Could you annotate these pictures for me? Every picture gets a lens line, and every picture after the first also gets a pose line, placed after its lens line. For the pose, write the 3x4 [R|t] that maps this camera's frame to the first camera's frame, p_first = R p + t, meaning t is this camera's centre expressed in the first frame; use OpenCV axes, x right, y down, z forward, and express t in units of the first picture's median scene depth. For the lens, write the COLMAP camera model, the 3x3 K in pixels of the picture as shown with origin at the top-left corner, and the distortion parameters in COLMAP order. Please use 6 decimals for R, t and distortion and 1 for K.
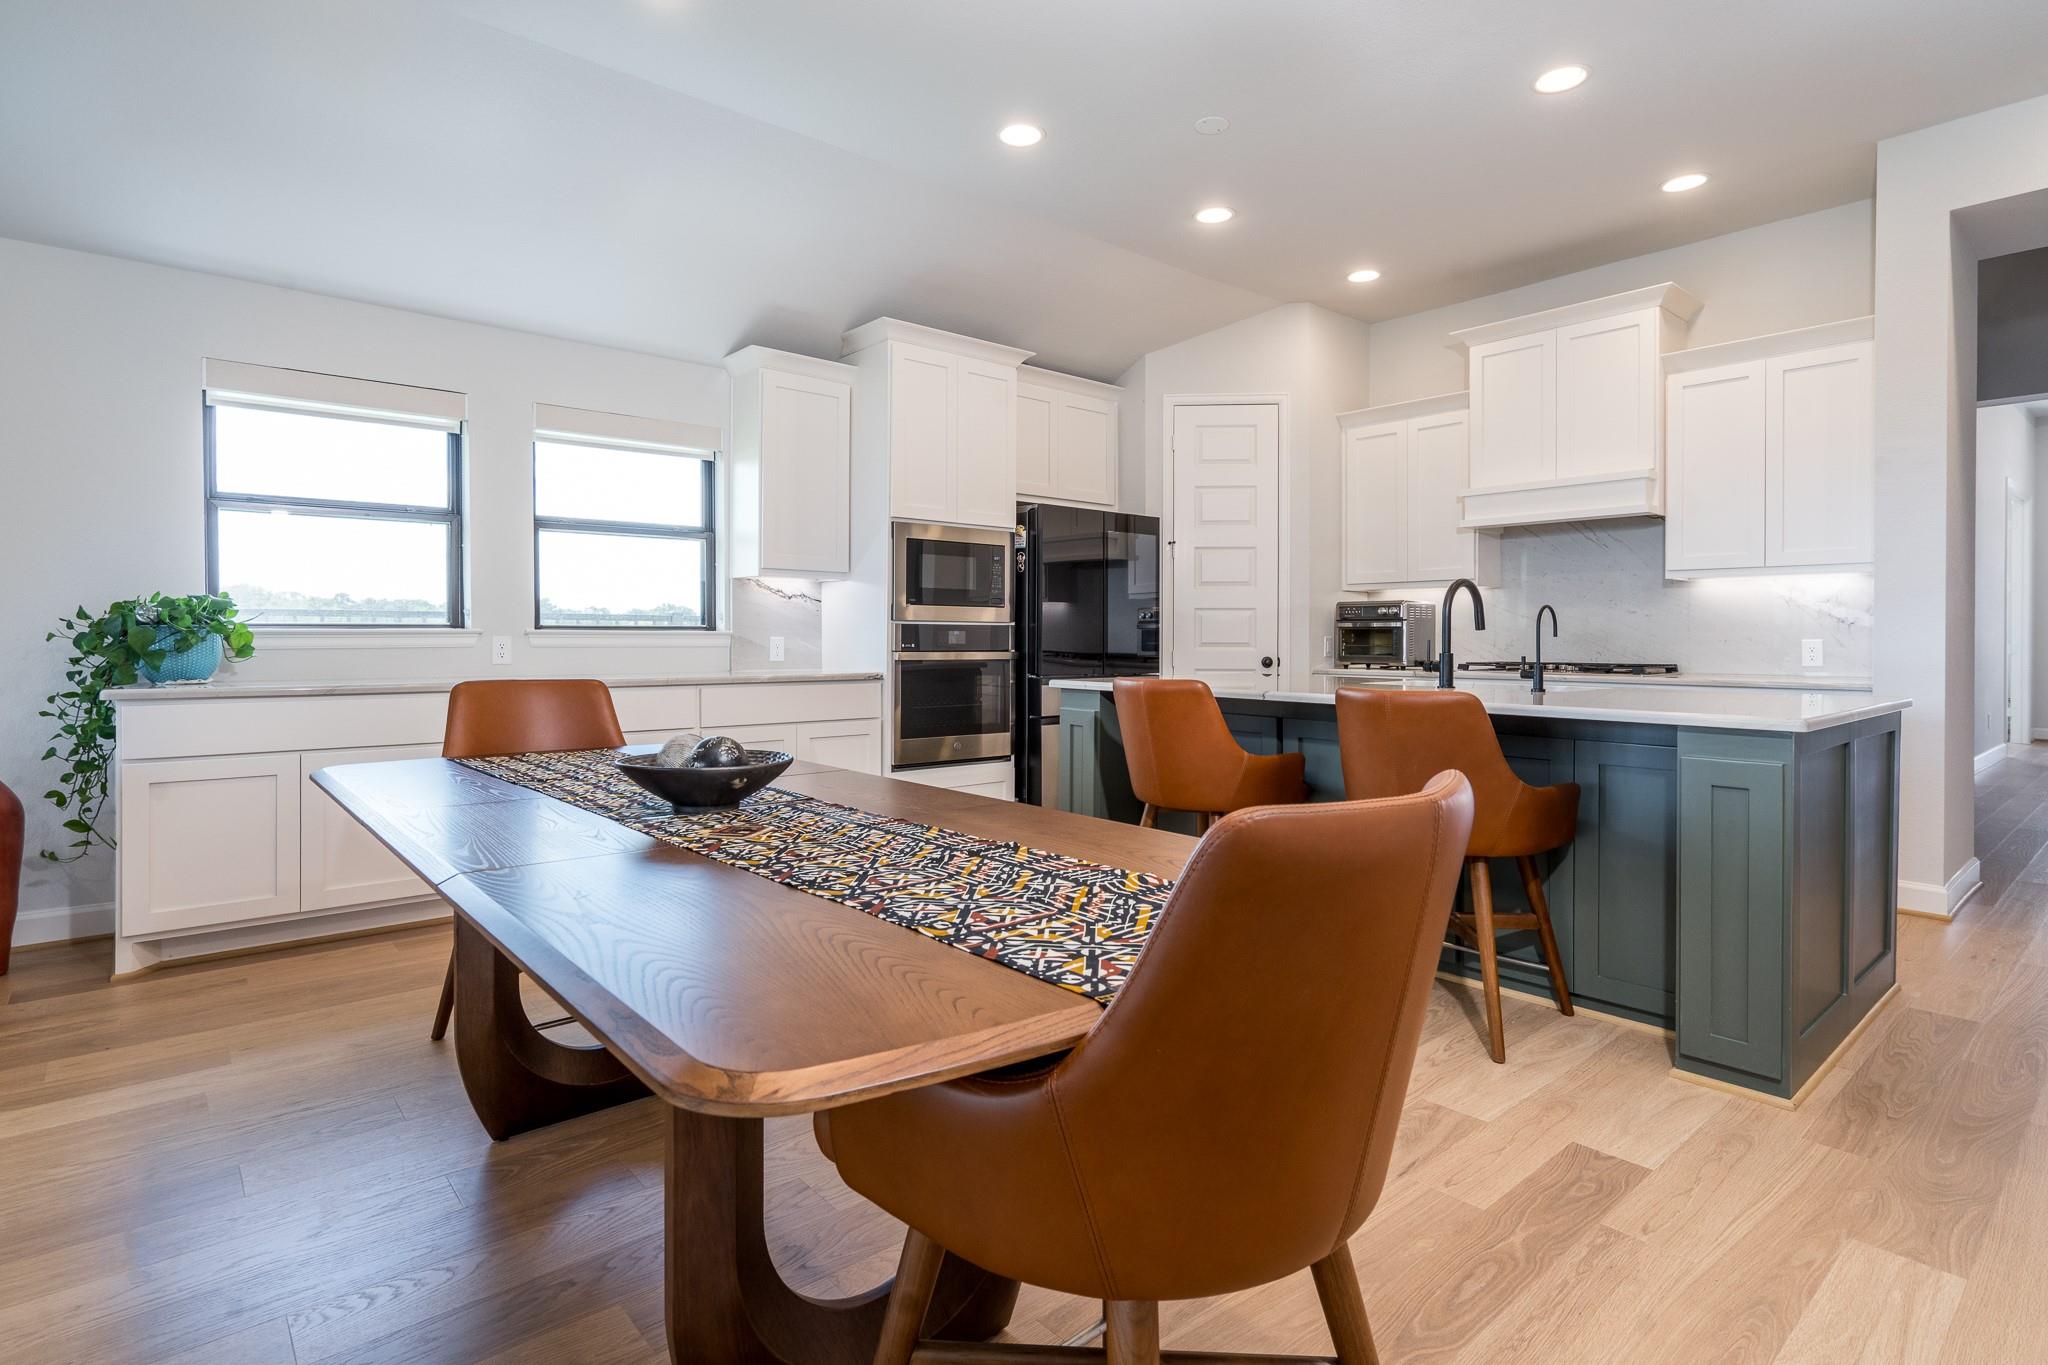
lens RADIAL K [[1015.4, 0, 1005.4], [0, 1015.4, 640.7], [0, 0, 1]] dist [-0.016289, 0.002358]
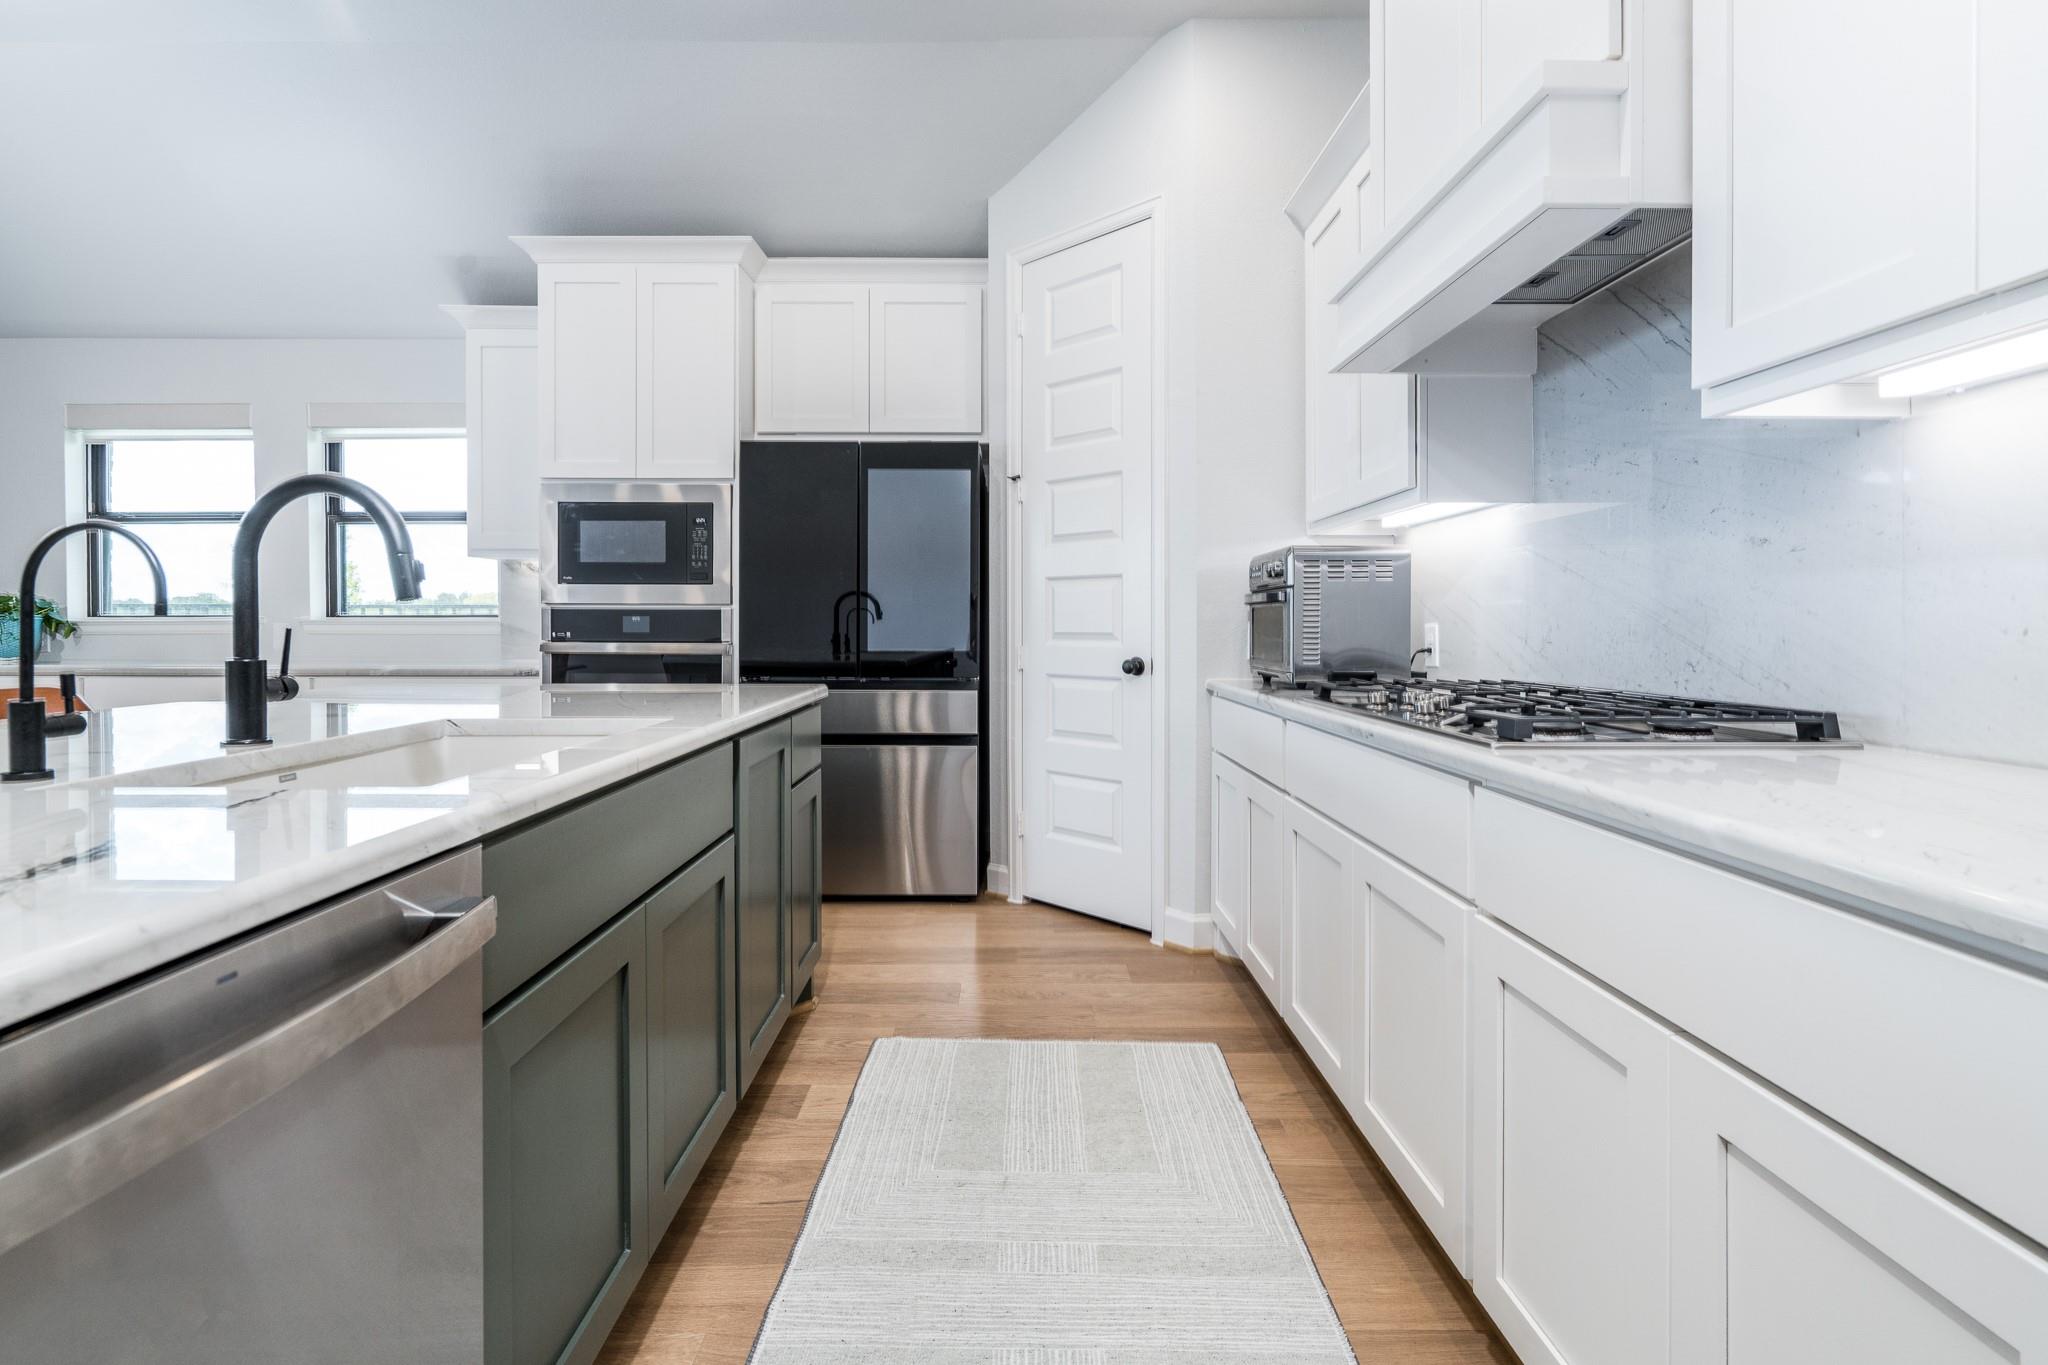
lens RADIAL K [[939.2, 0, 1006.8], [0, 939.2, 625.6], [0, 0, 1]] dist [-0.003856, 0.001997]
pose [[0.773543, -0.001667, -0.633742, 0.632313], [-0.000733, 0.999994, -0.003525, -0.000257], [0.633744, 0.003191, 0.773536, 0.623075]]
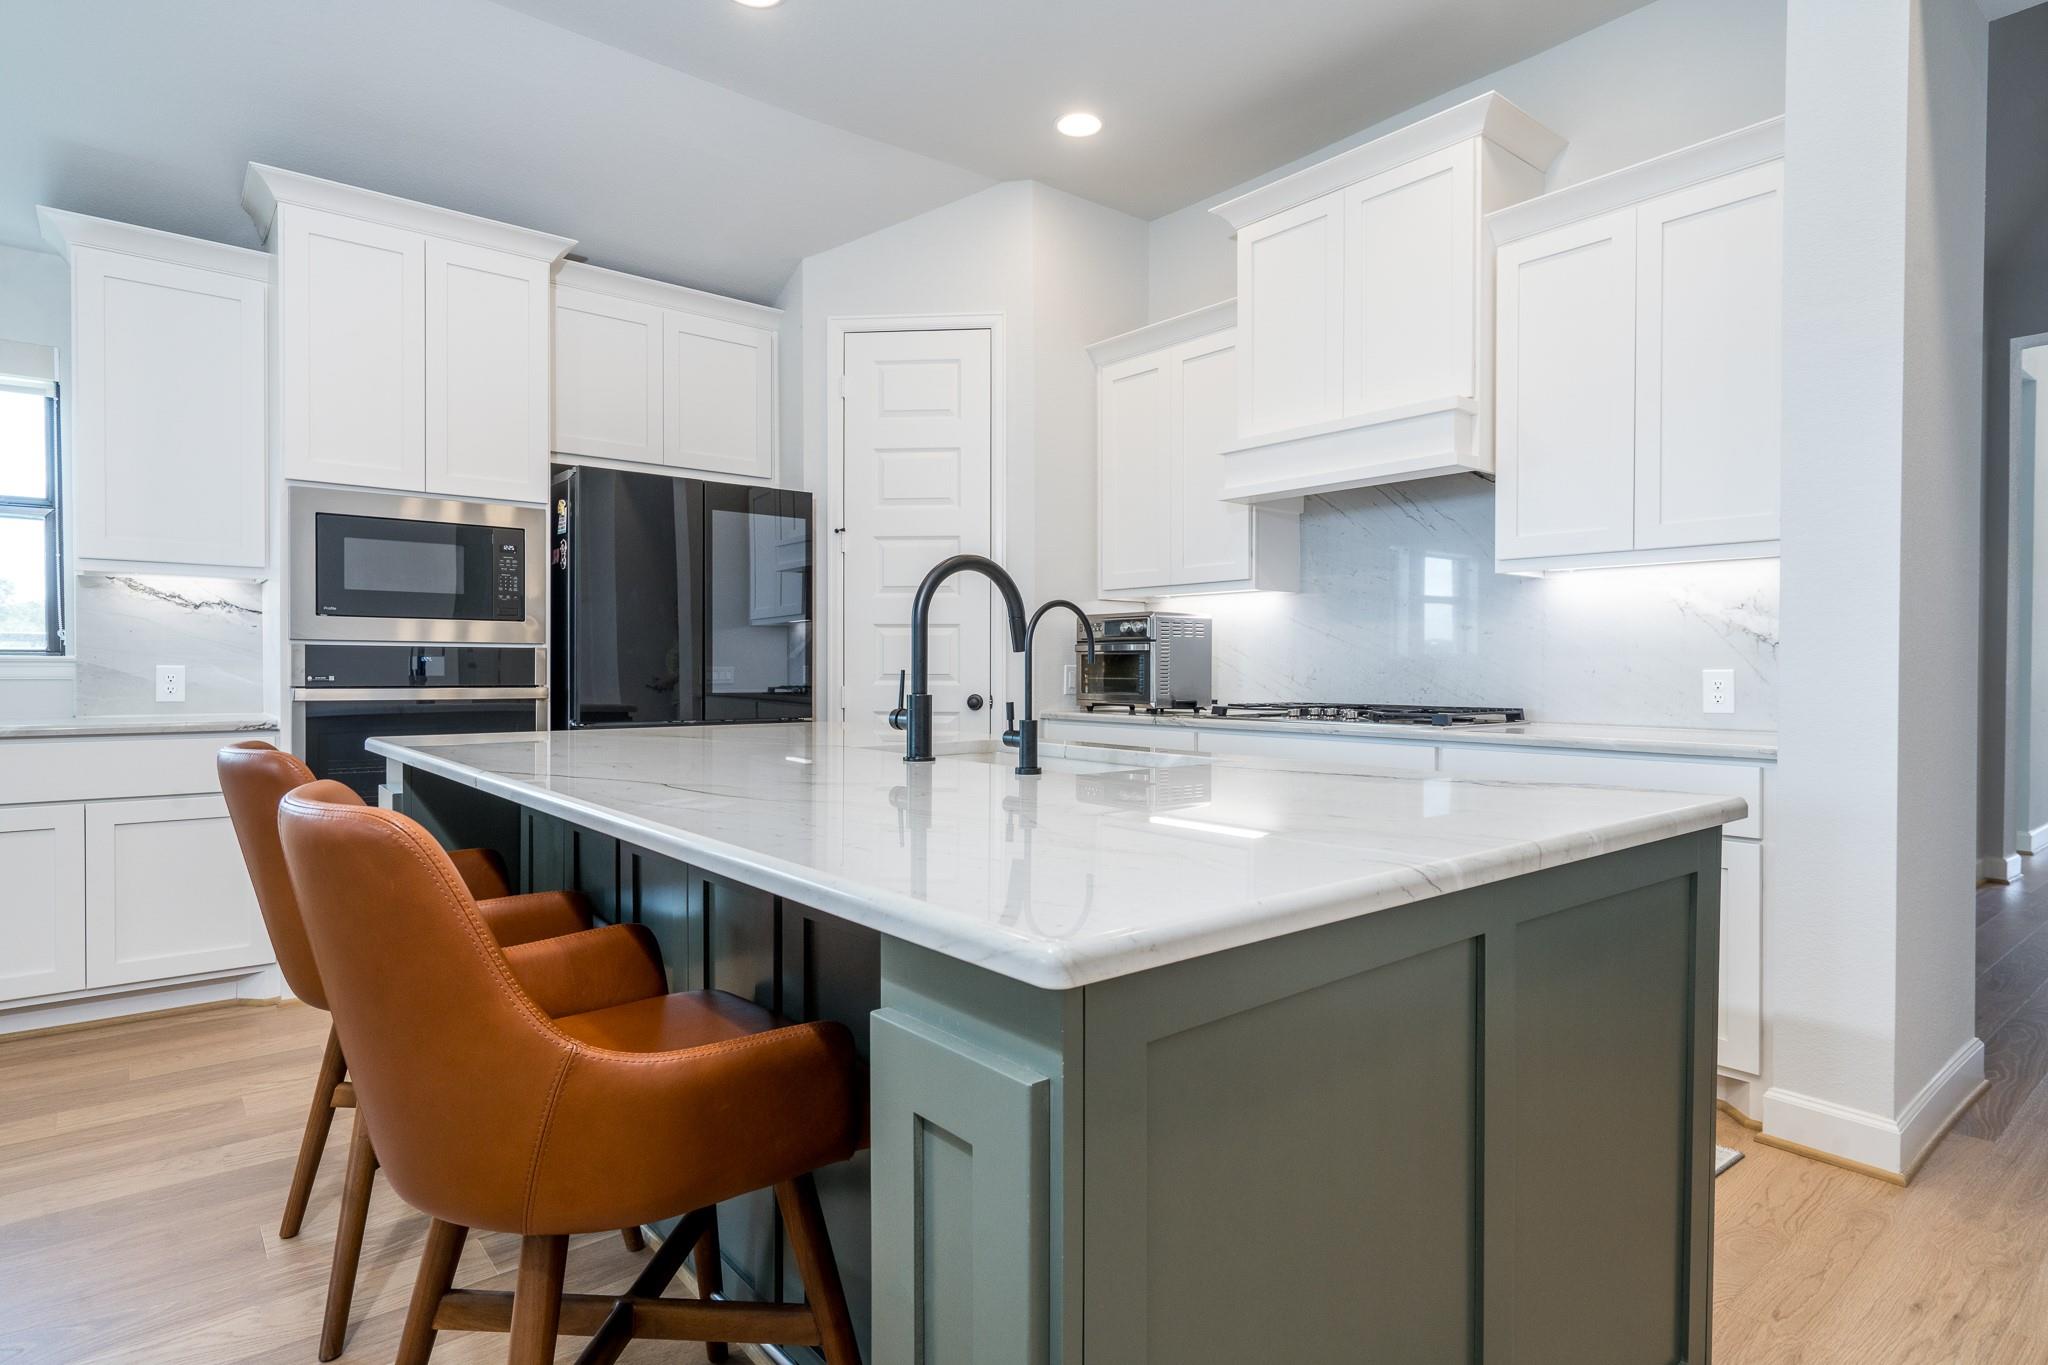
lens RADIAL K [[1085.3, 0, 1021.6], [0, 1085.3, 682.1], [0, 0, 1]] dist [0.000831, 0.000520]
pose [[0.999954, 0.000129, -0.009597, 0.346225], [-0.000031, 0.999948, 0.010185, -0.000197], [0.009598, -0.010185, 0.999902, 0.299840]]
